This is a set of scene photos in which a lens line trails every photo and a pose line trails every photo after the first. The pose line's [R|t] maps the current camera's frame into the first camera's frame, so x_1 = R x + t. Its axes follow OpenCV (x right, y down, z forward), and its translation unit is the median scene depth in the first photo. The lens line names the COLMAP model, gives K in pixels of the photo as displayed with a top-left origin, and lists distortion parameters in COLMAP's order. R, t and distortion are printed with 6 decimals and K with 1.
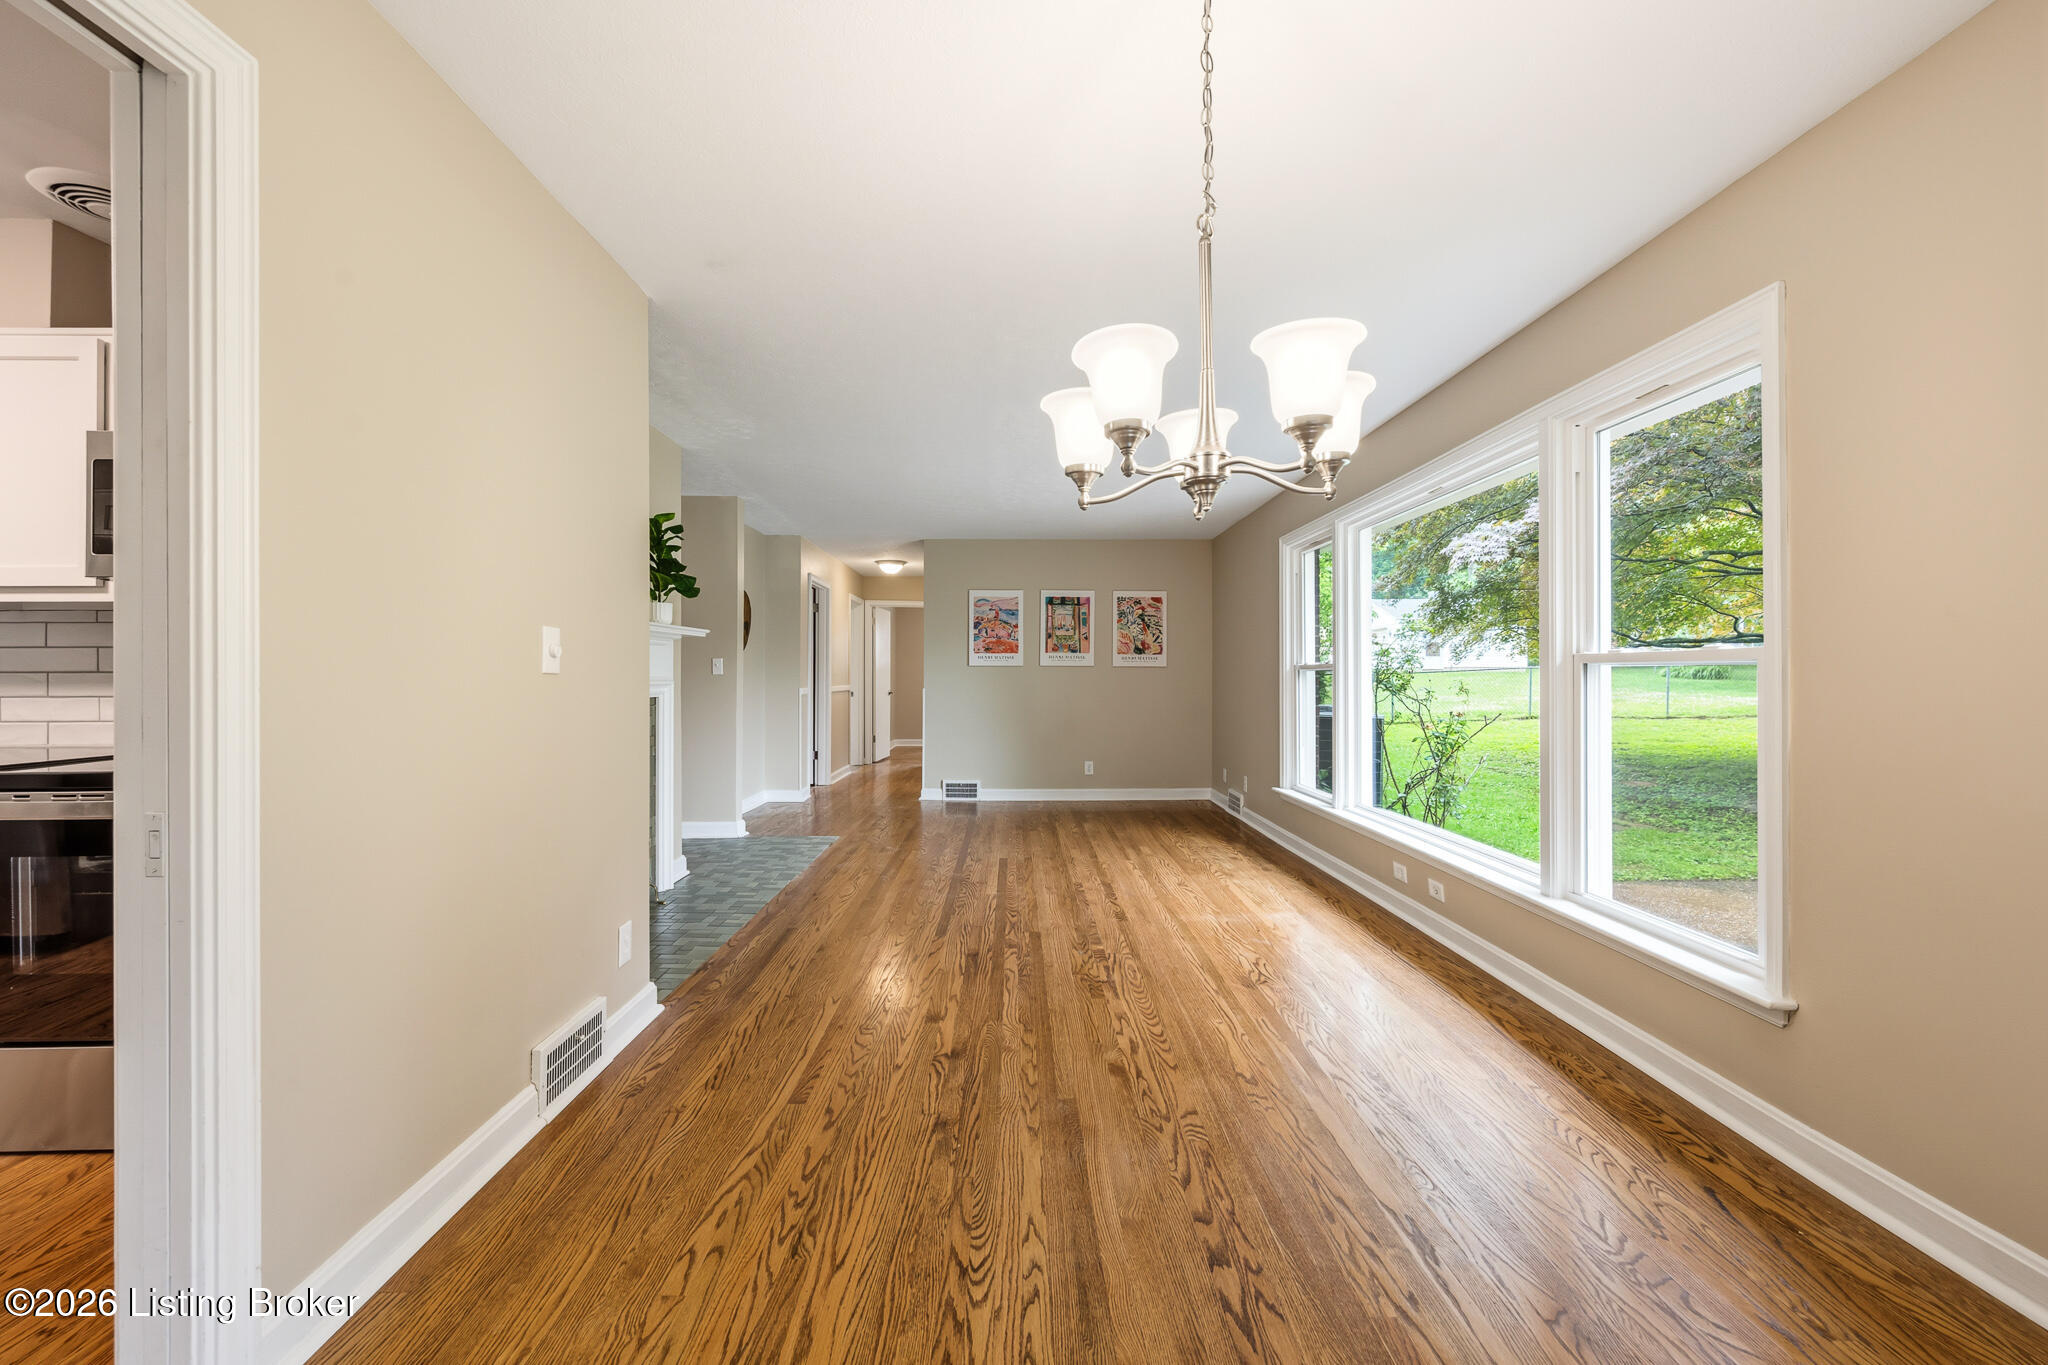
lens RADIAL K [[821.7, 0, 1026.0], [0, 821.7, 667.1], [0, 0, 1]] dist [-0.003289, 0.000120]
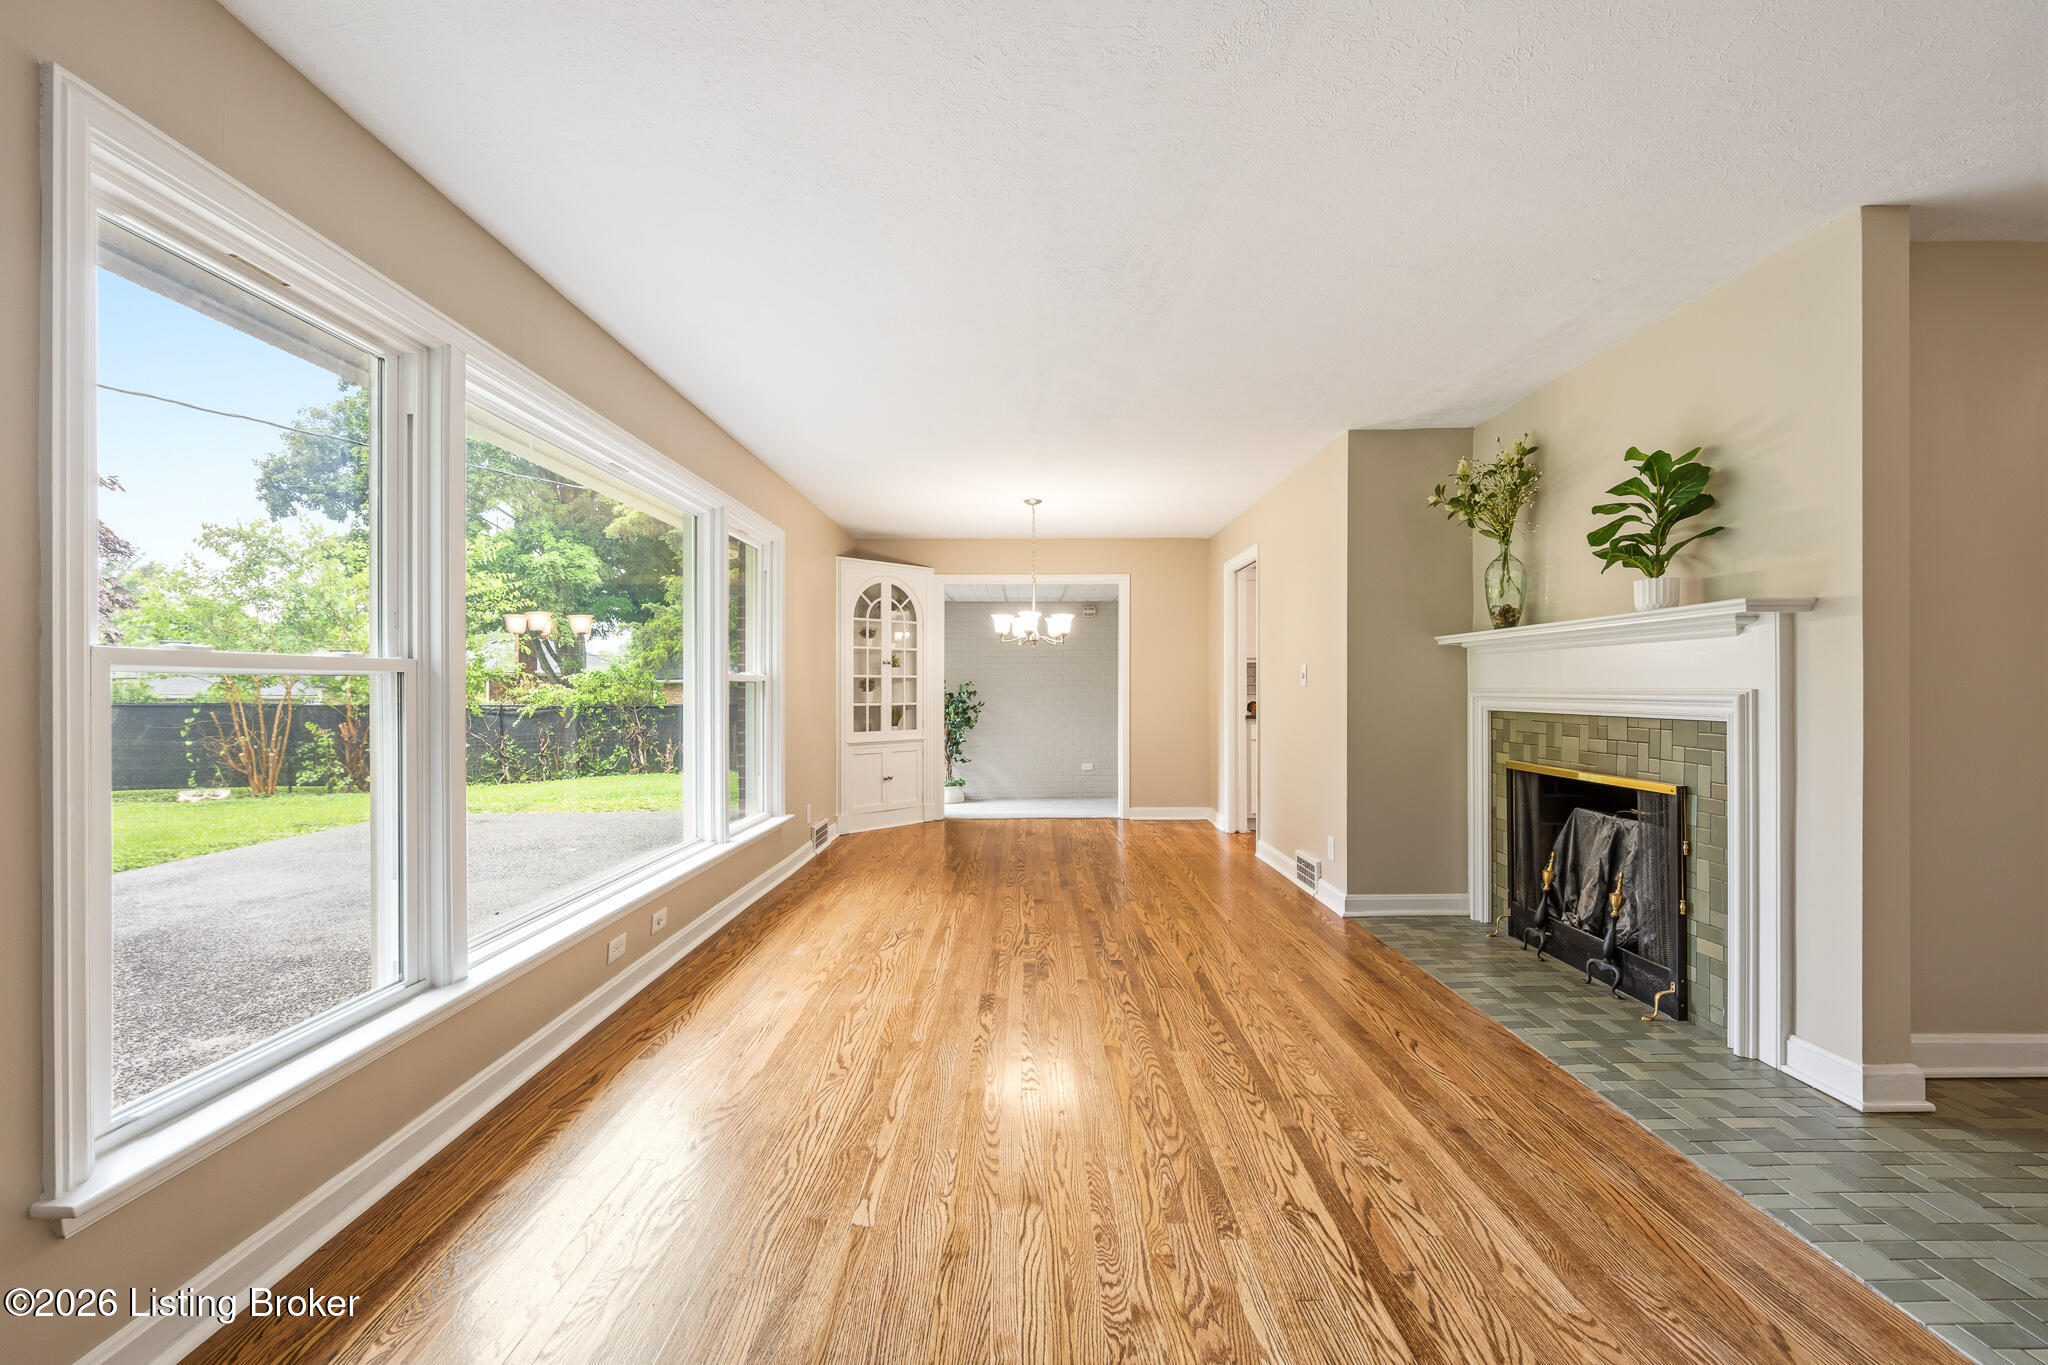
lens RADIAL K [[812.7, 0, 1033.3], [0, 812.7, 685.6], [0, 0, 1]] dist [-0.004395, -0.000085]
pose [[-0.999962, 0.002188, 0.008463, 0.033223], [0.002086, 0.999925, -0.012081, 0.008906], [-0.008488, -0.012063, -0.999891, 0.897055]]
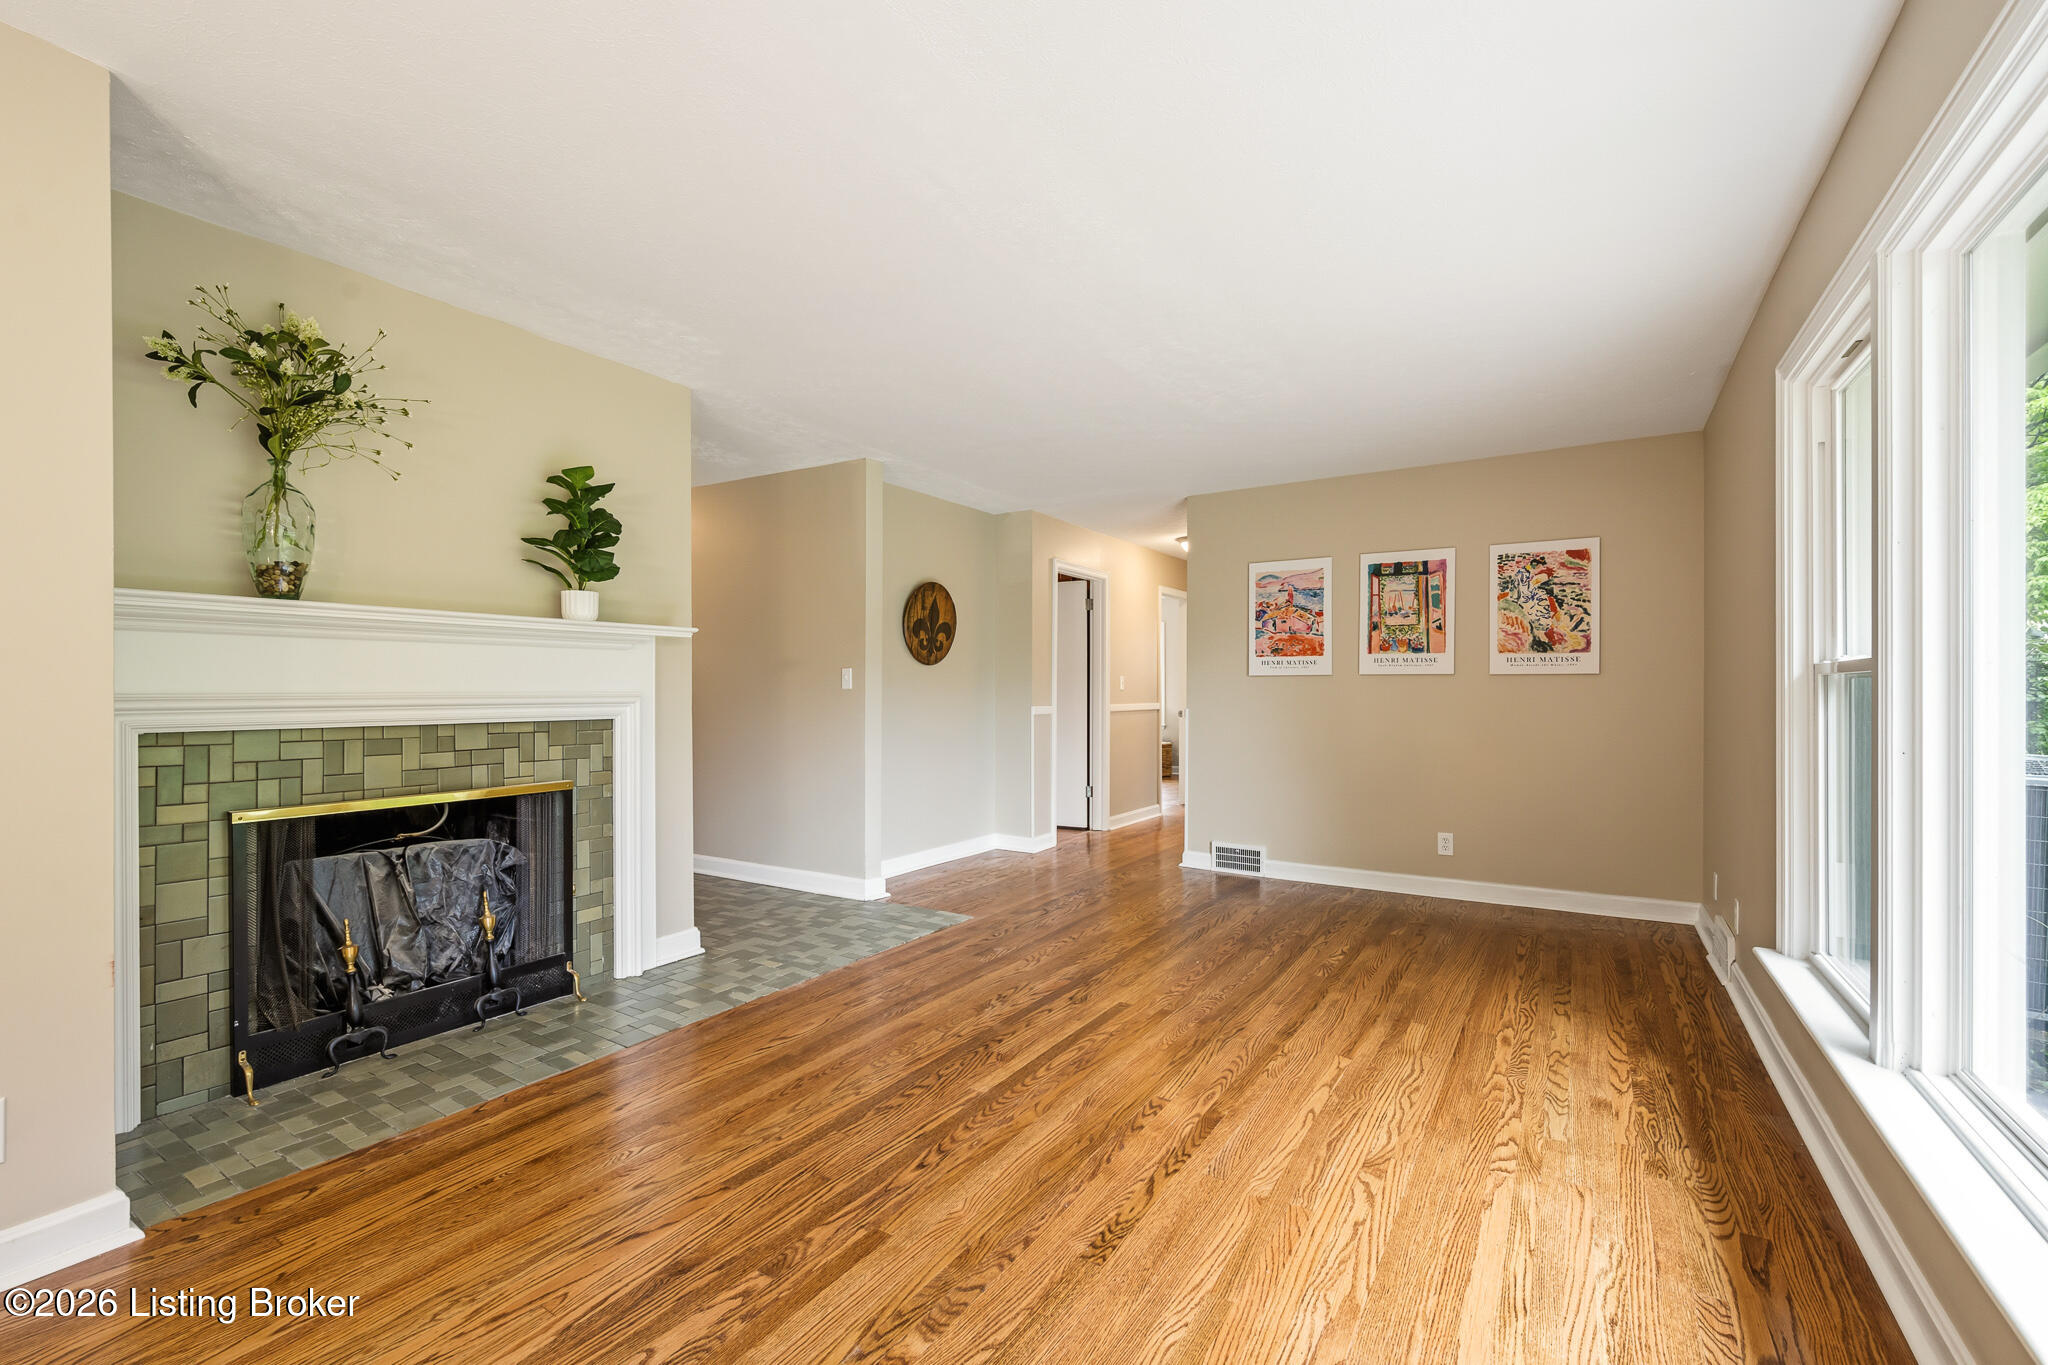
lens RADIAL K [[871.3, 0, 1030.5], [0, 871.3, 691.8], [0, 0, 1]] dist [0.000695, -0.000063]
pose [[0.838879, 0.000258, -0.544318, 0.169855], [0.006091, 0.999933, 0.009861, 0.003431], [0.544284, -0.011588, 0.838821, 0.301614]]
